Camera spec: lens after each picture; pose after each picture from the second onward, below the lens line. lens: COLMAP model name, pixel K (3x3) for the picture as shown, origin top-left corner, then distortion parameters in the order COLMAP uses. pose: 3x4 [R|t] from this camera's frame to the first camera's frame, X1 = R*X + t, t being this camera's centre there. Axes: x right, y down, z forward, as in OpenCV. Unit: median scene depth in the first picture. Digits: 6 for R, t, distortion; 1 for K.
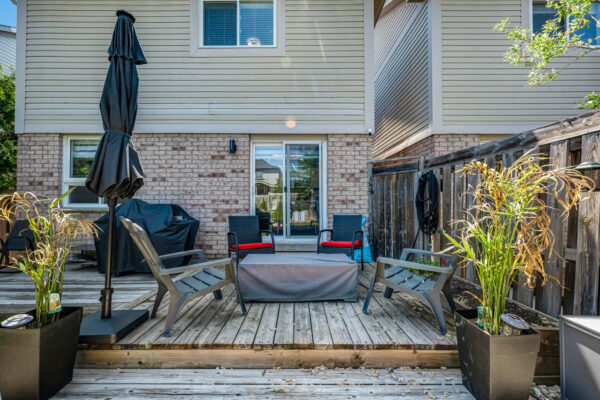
lens RADIAL K [[248.0, 0, 299.6], [0, 248.0, 204.0], [0, 0, 1]] dist [0.007756, -0.000029]
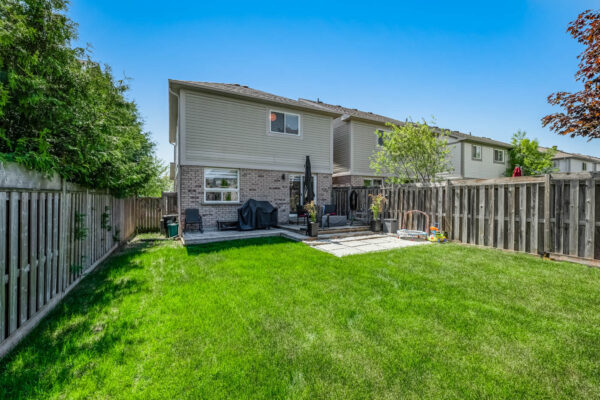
lens RADIAL K [[248.0, 0, 301.6], [0, 248.0, 201.5], [0, 0, 1]] dist [0.007756, -0.000029]
pose [[0.891256, -0.002287, 0.453494, -1.180394], [-0.003390, 0.999926, 0.011706, -0.021509], [-0.453487, -0.011970, 0.891182, -1.179158]]
